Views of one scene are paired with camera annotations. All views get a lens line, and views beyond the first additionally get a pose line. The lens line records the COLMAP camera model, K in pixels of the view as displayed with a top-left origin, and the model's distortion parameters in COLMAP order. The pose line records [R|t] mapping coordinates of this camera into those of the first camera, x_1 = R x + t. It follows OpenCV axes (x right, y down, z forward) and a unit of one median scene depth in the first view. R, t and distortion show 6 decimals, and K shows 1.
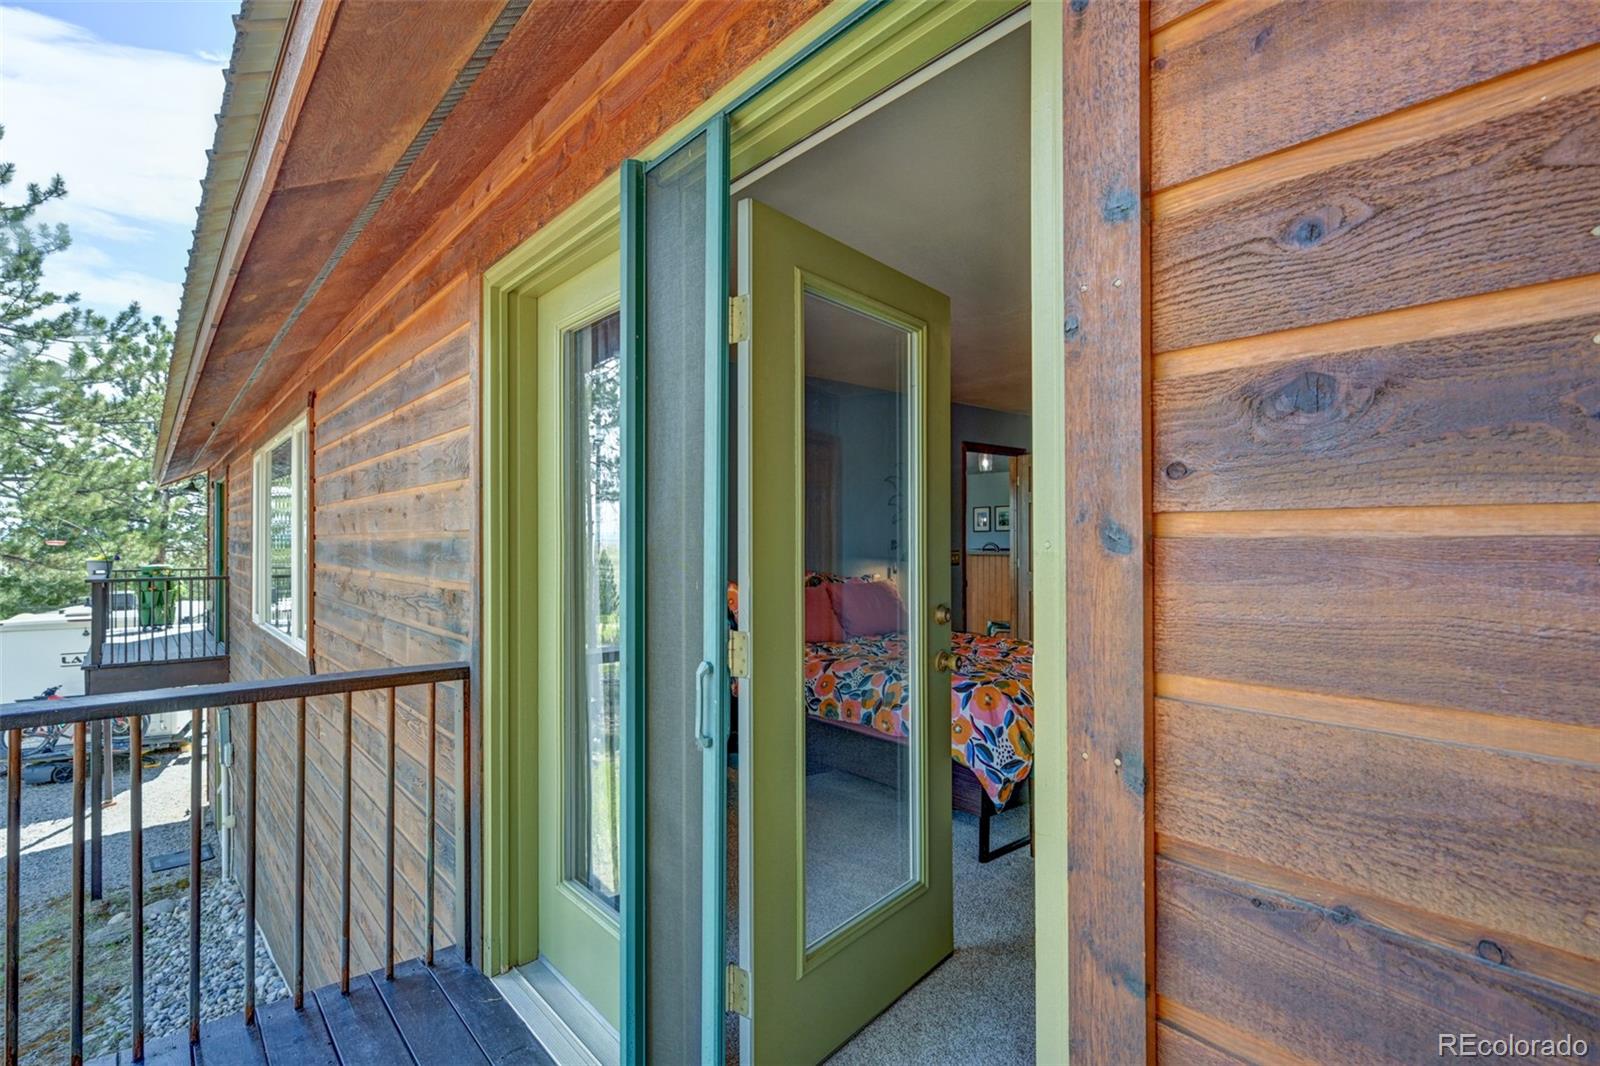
lens RADIAL K [[788.3, 0, 806.4], [0, 788.3, 533.4], [0, 0, 1]] dist [-0.001858, 0.000208]
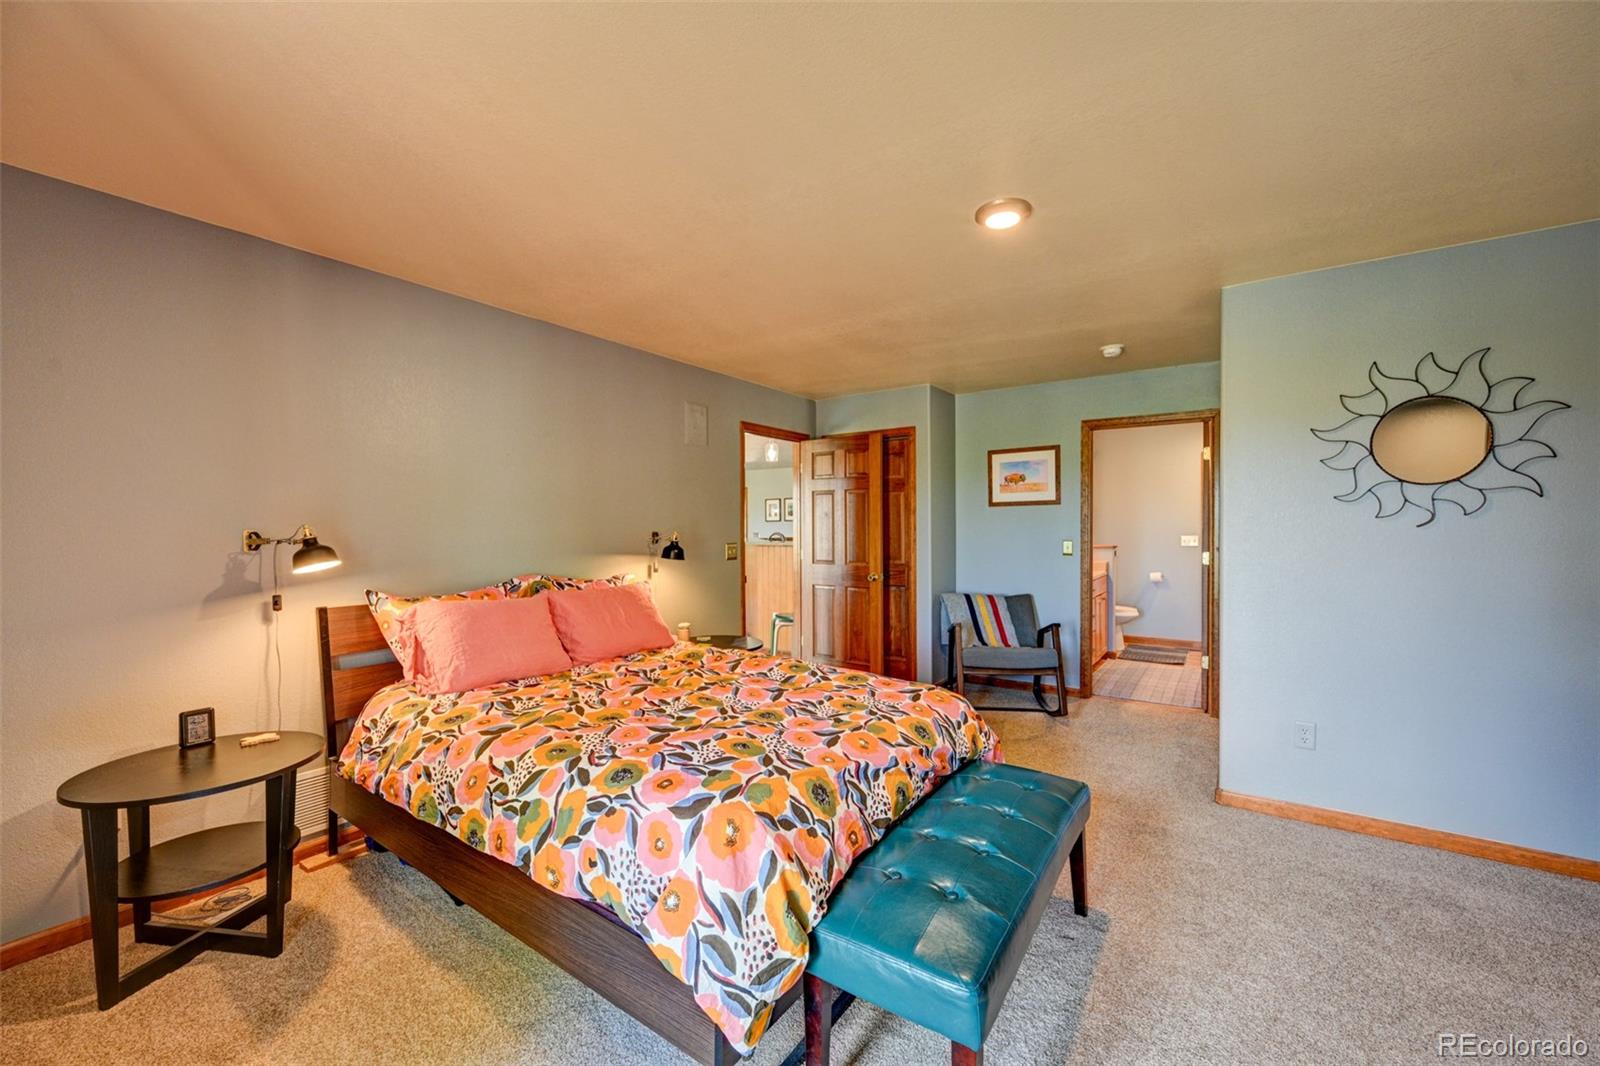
lens RADIAL K [[629.5, 0, 804.8], [0, 629.5, 535.2], [0, 0, 1]] dist [-0.001061, 0.000607]
pose [[0.966731, -0.005012, 0.255745, 0.167483], [0.000076, 0.999814, 0.019306, -0.001482], [-0.255795, -0.018644, 0.966551, 0.565607]]
